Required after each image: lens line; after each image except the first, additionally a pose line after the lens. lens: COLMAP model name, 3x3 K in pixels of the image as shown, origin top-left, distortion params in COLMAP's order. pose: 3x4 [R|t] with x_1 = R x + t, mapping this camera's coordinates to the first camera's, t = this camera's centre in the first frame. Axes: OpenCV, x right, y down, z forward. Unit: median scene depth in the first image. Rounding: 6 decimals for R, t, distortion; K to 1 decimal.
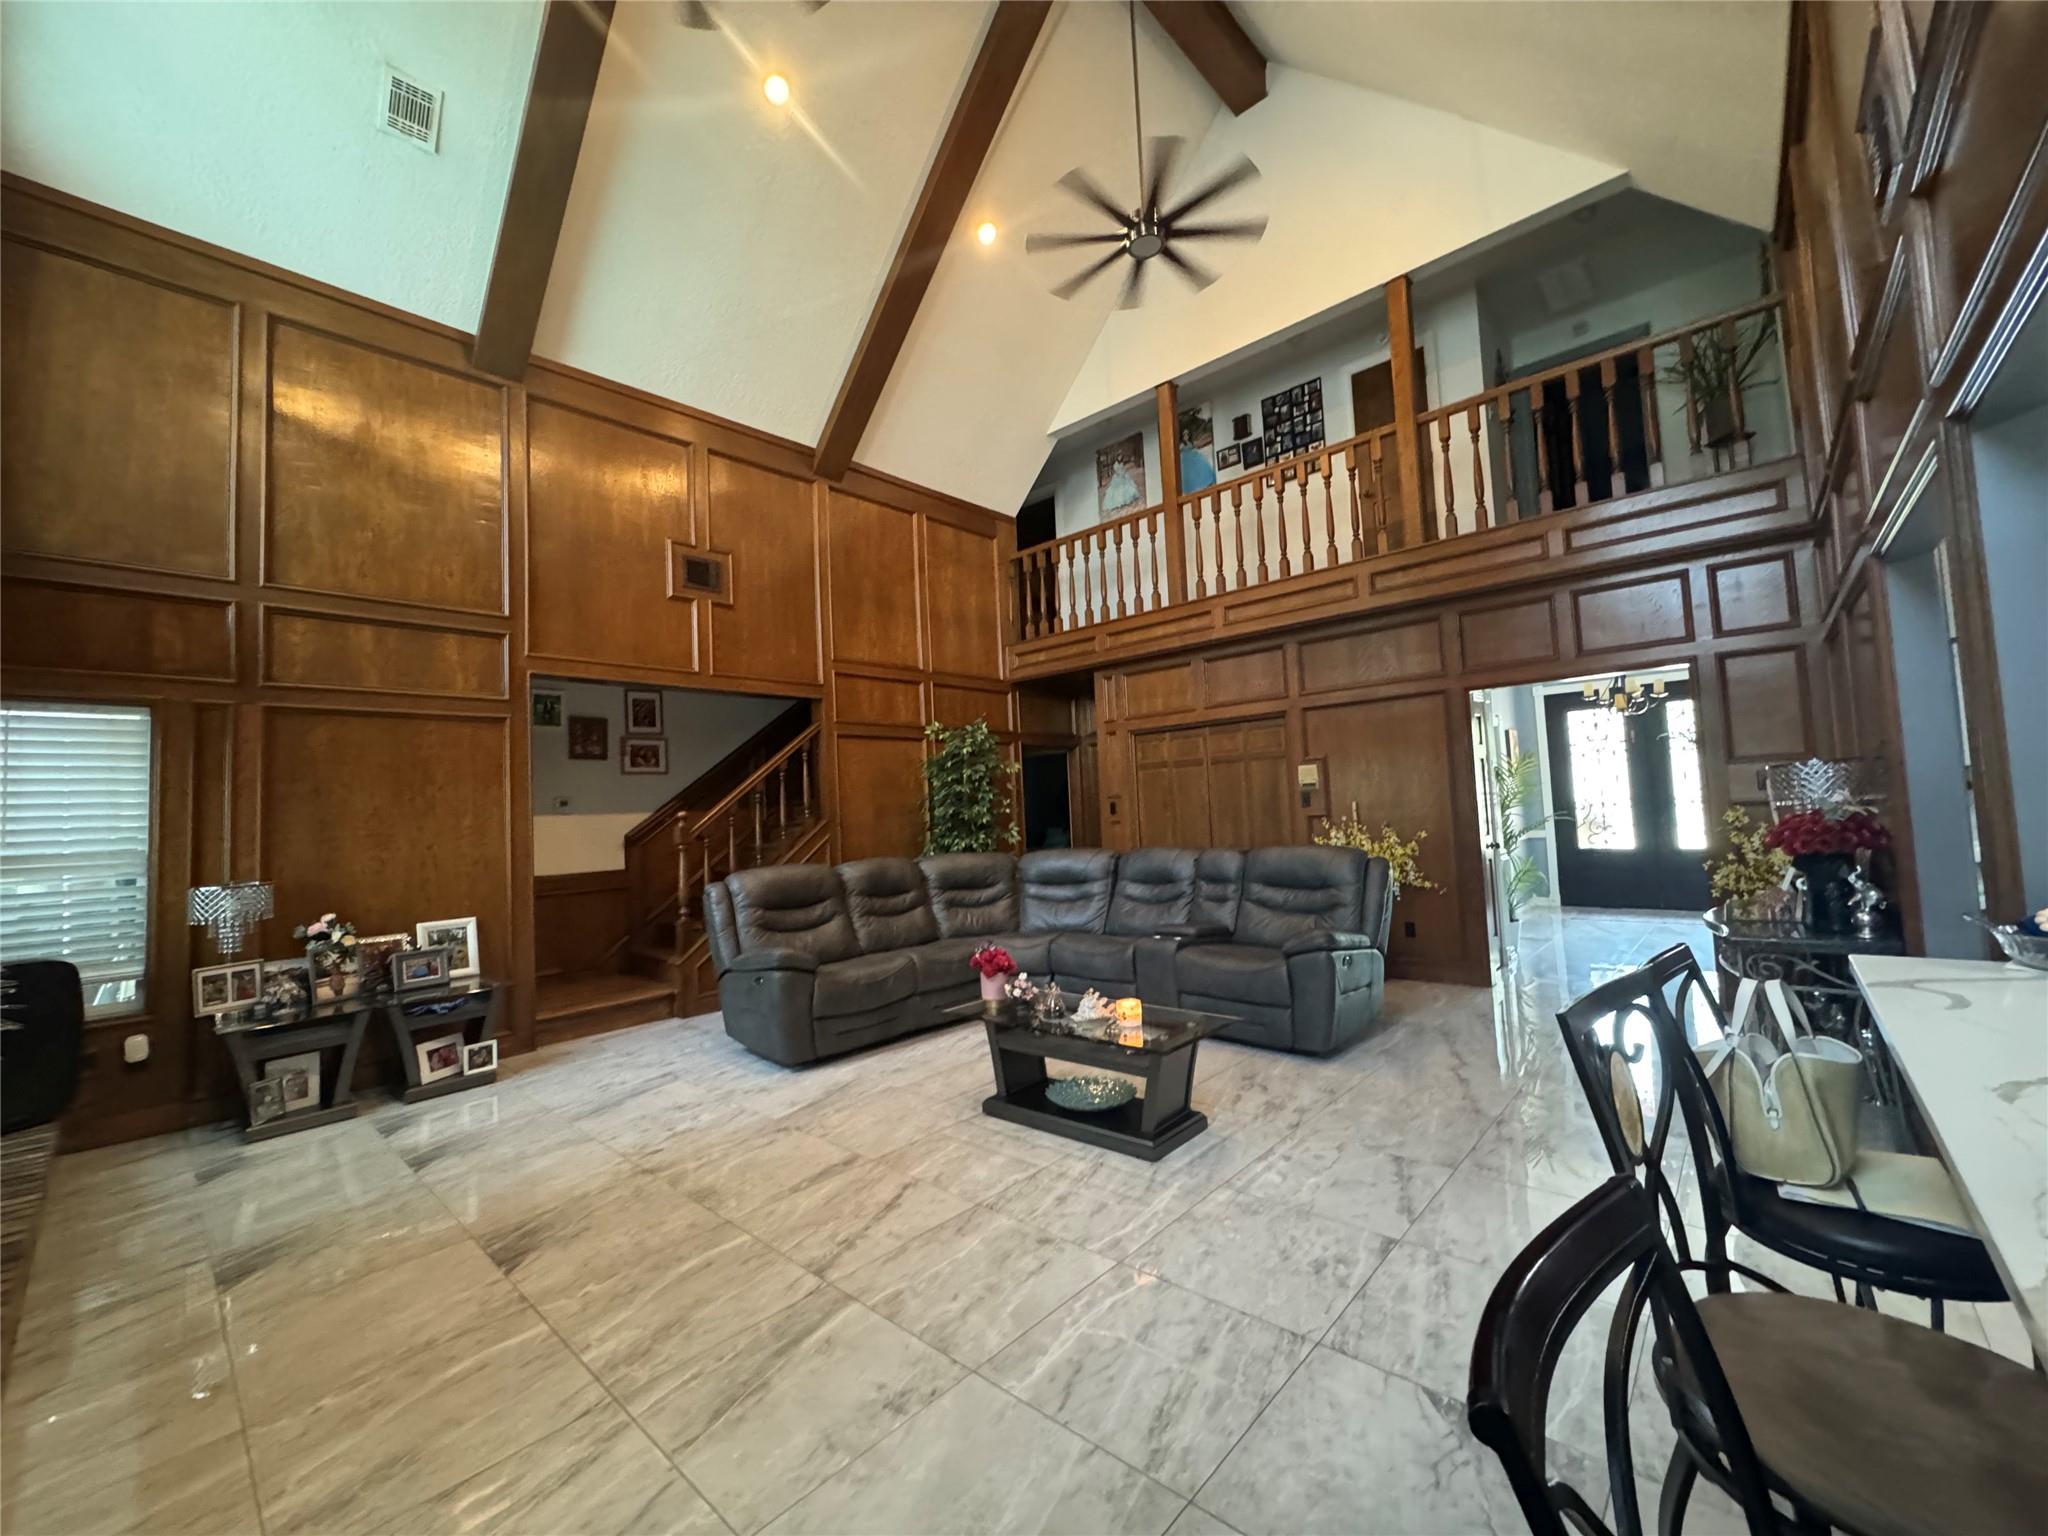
lens RADIAL K [[817.4, 0, 1026.4], [0, 817.4, 767.9], [0, 0, 1]] dist [-0.003992, 0.000736]
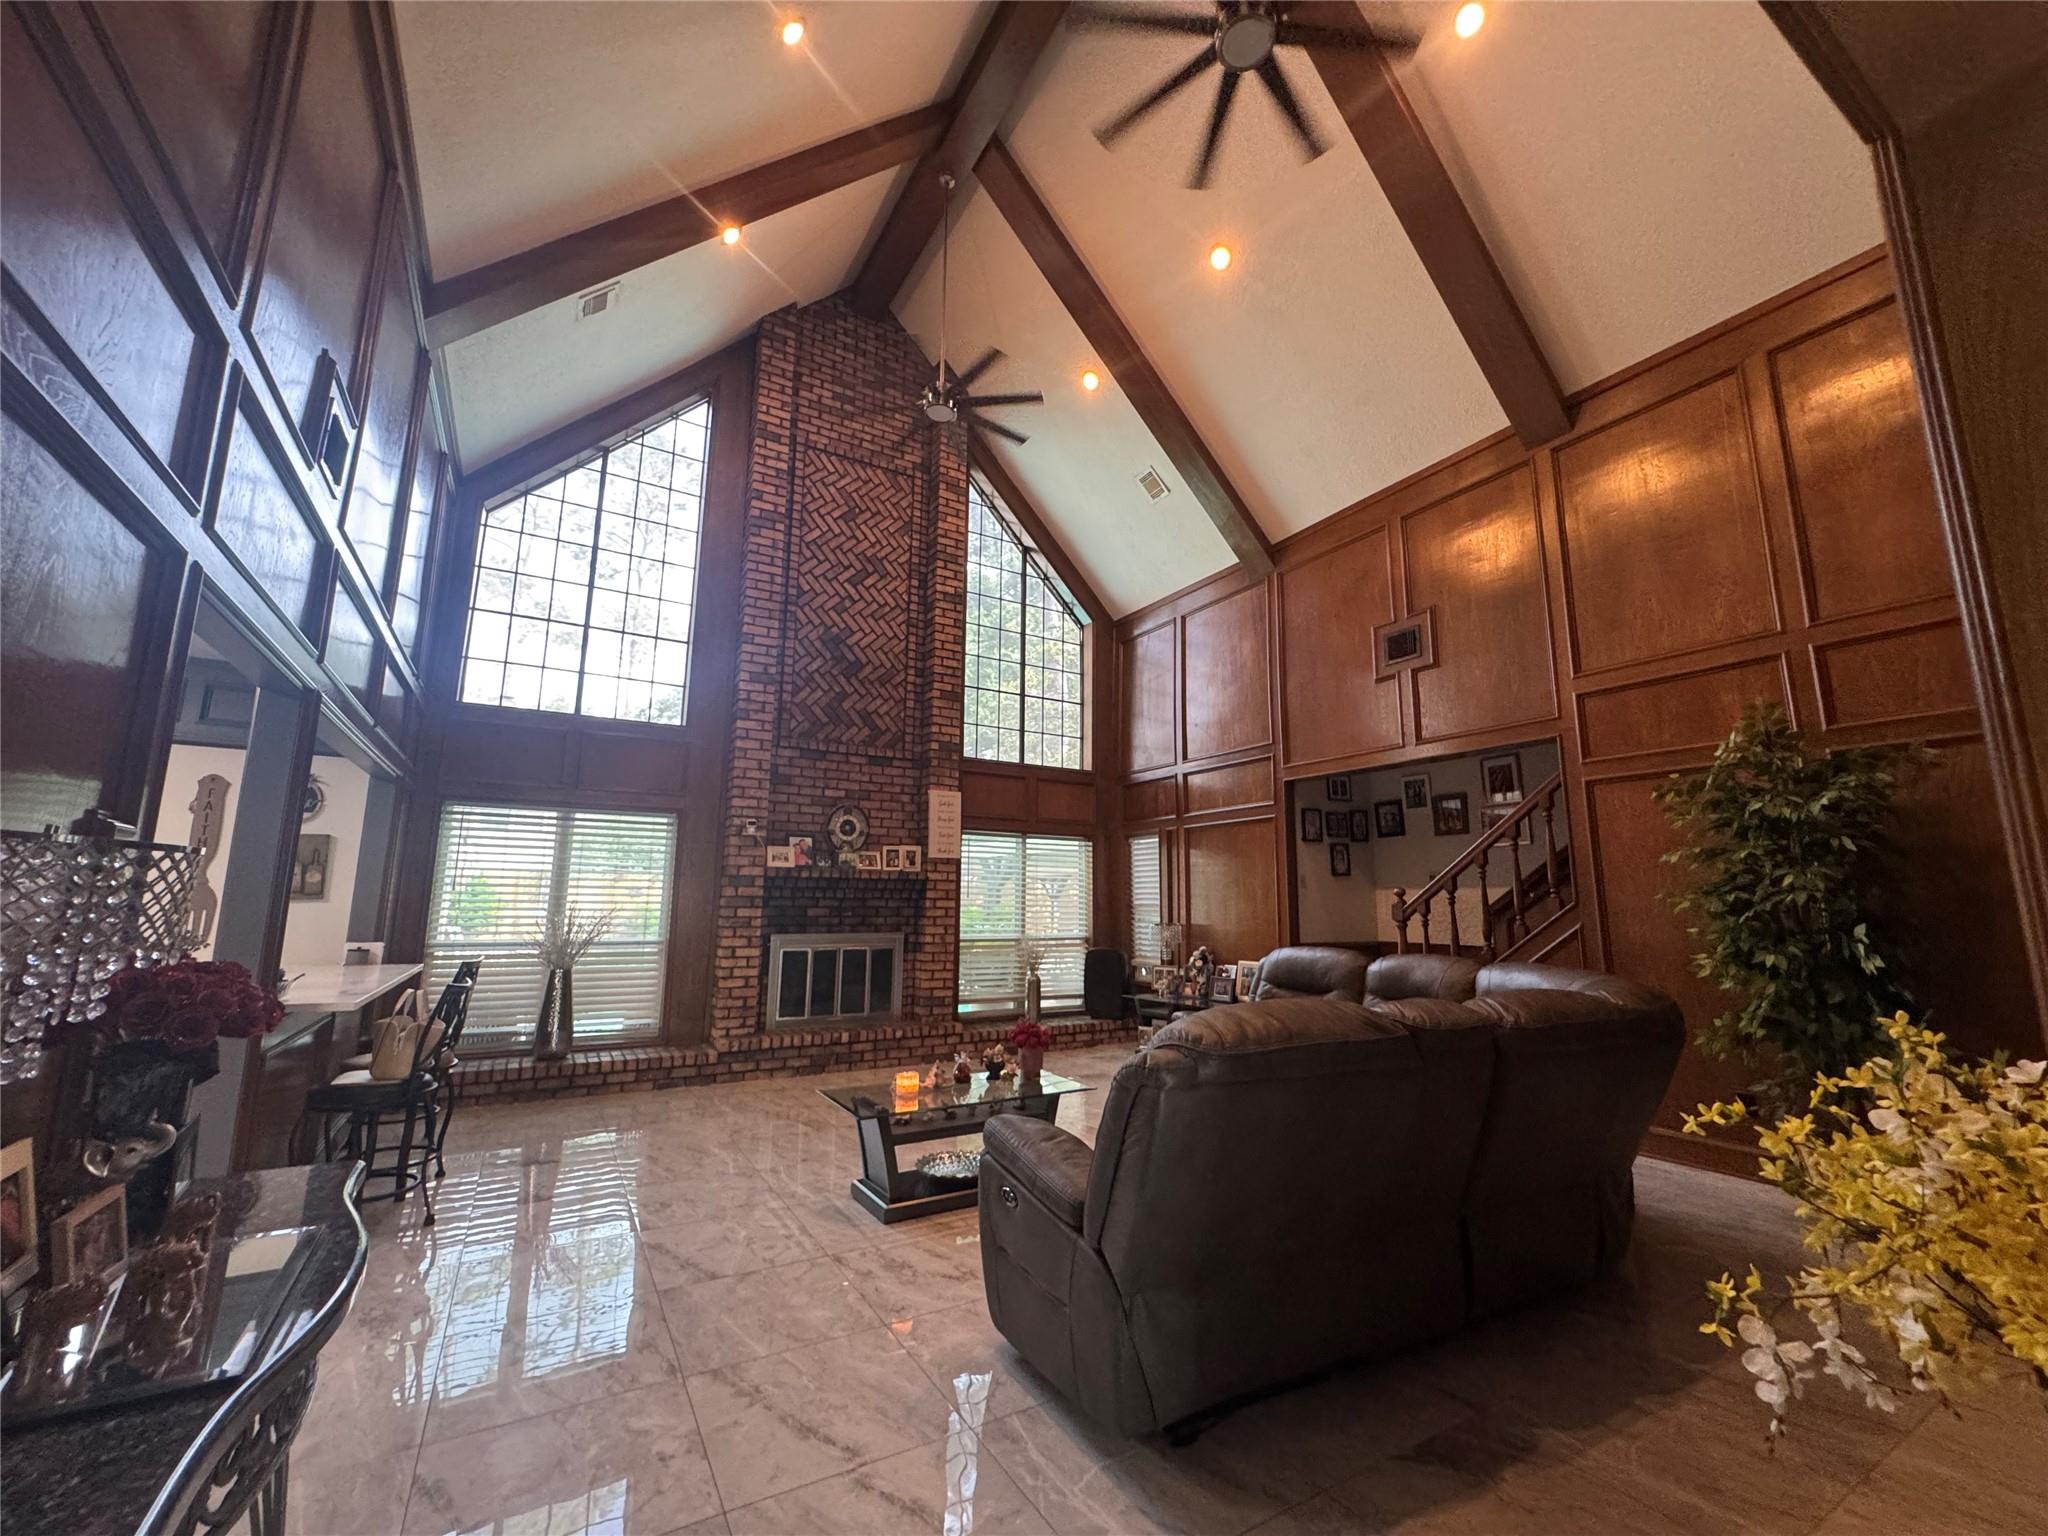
lens RADIAL K [[817.4, 0, 1016.2], [0, 817.4, 769.6], [0, 0, 1]] dist [-0.003992, 0.000736]
pose [[-0.302304, -0.115179, -0.946227, 0.900924], [0.058809, 0.988528, -0.139116, 0.027519], [0.951396, -0.097702, -0.292063, 1.138864]]
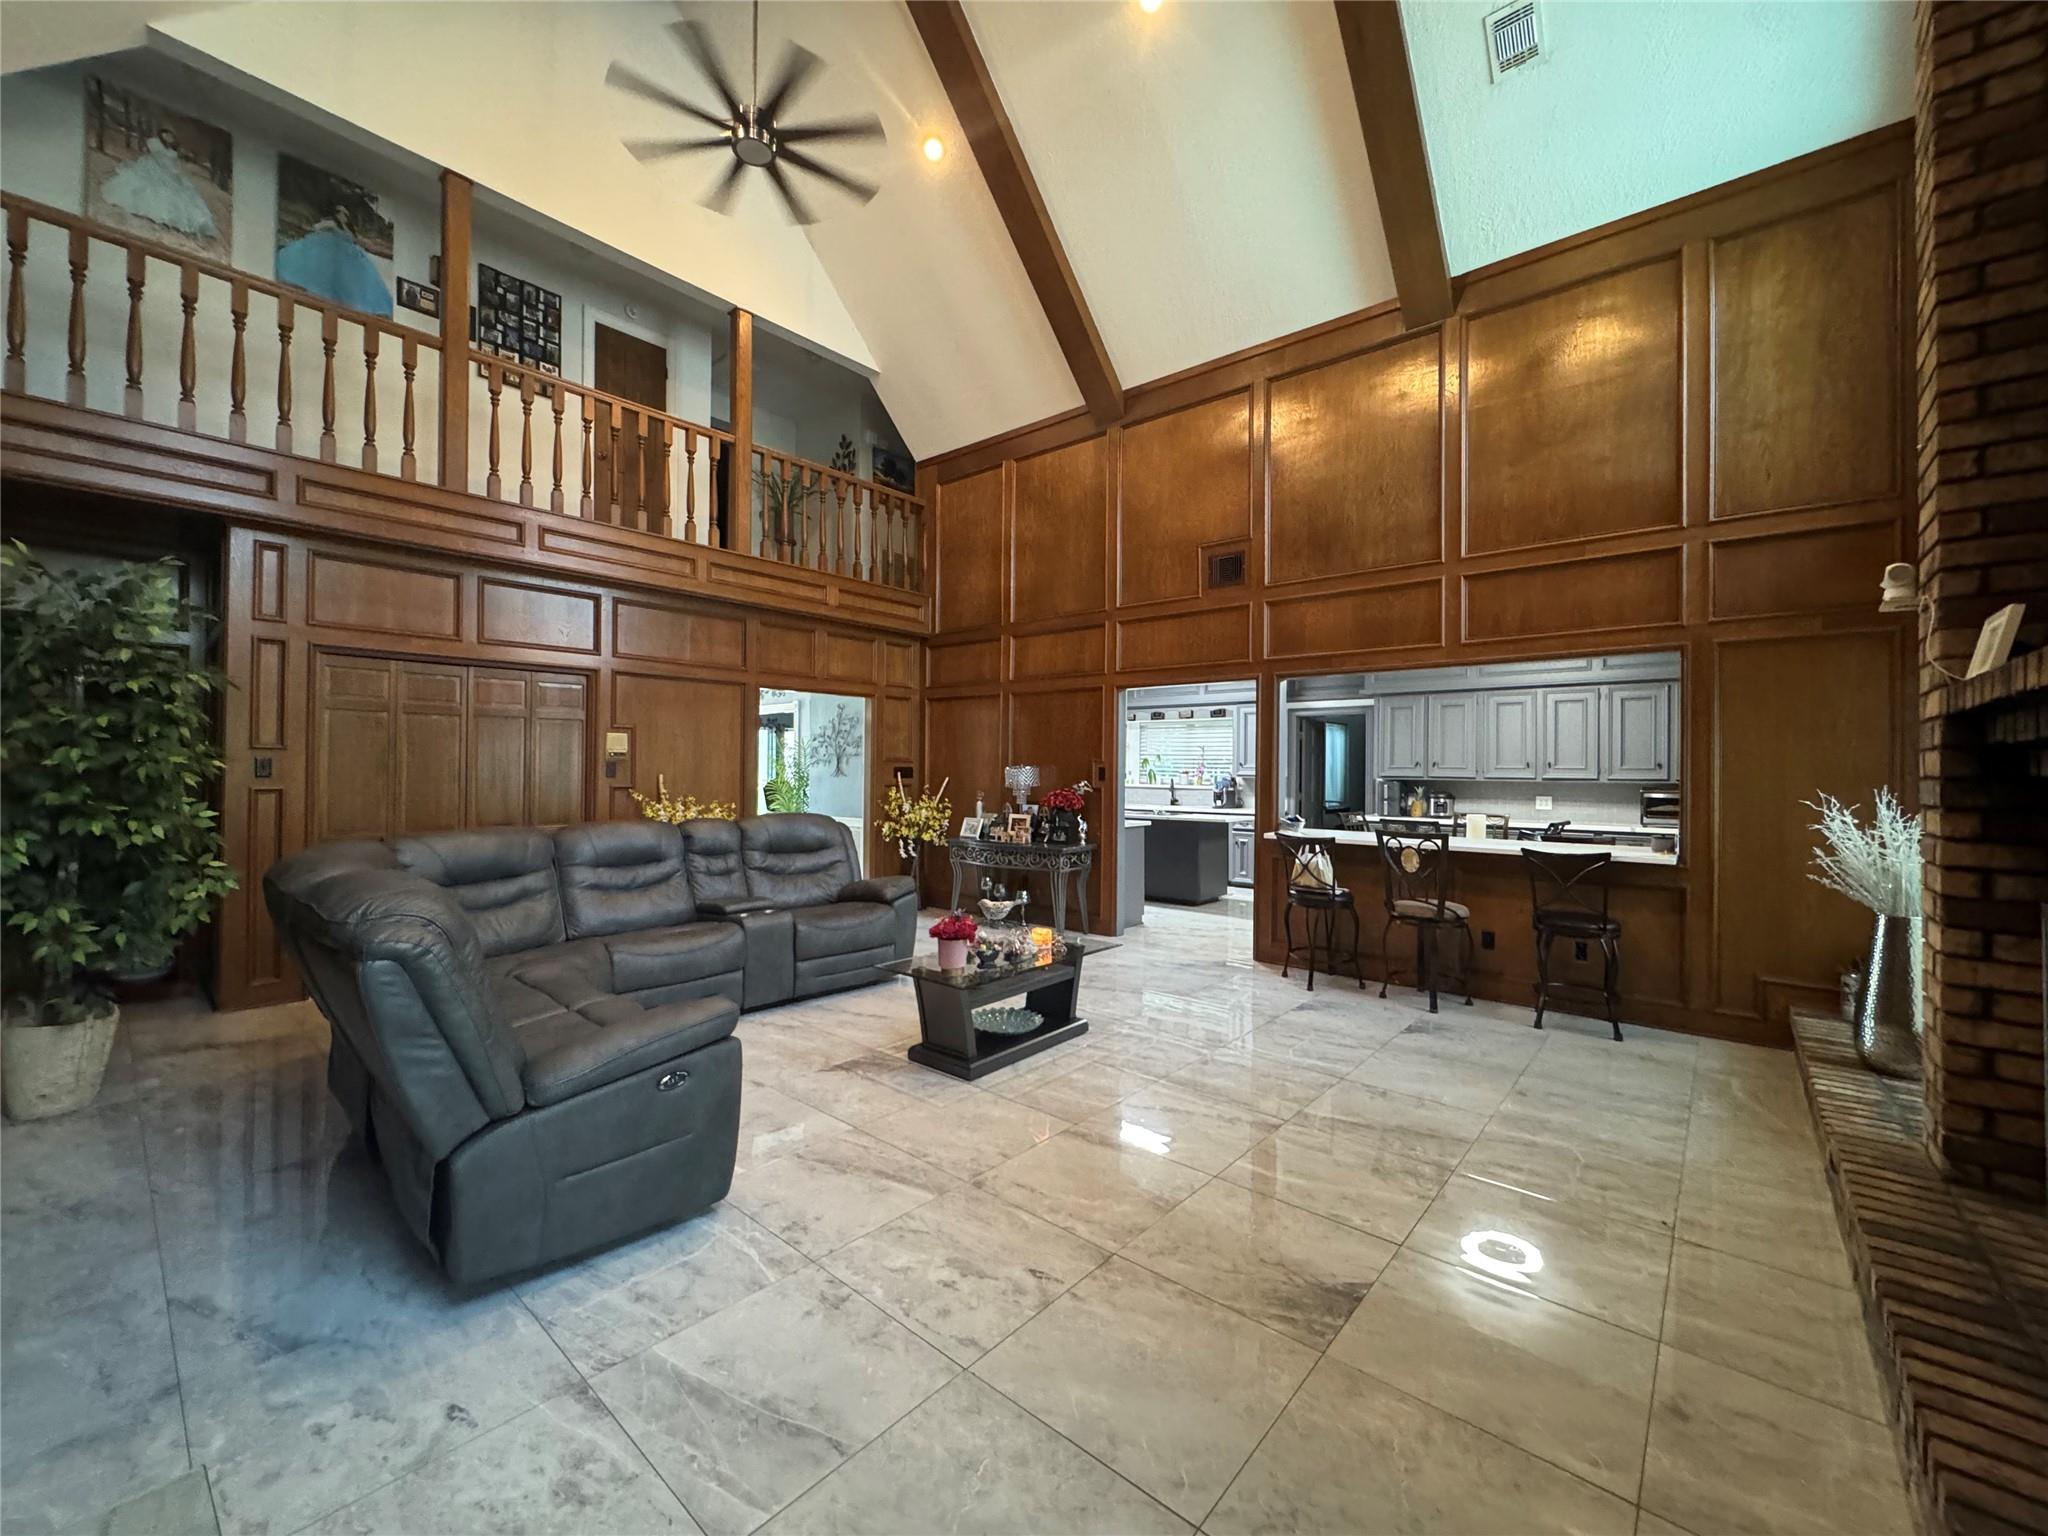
lens RADIAL K [[817.4, 0, 1031.8], [0, 817.4, 765.2], [0, 0, 1]] dist [-0.003992, 0.000736]
pose [[-0.032748, 0.055058, 0.997946, -0.855391], [-0.059565, 0.996599, -0.056938, 0.081822], [-0.997687, -0.061307, -0.029357, 0.801501]]
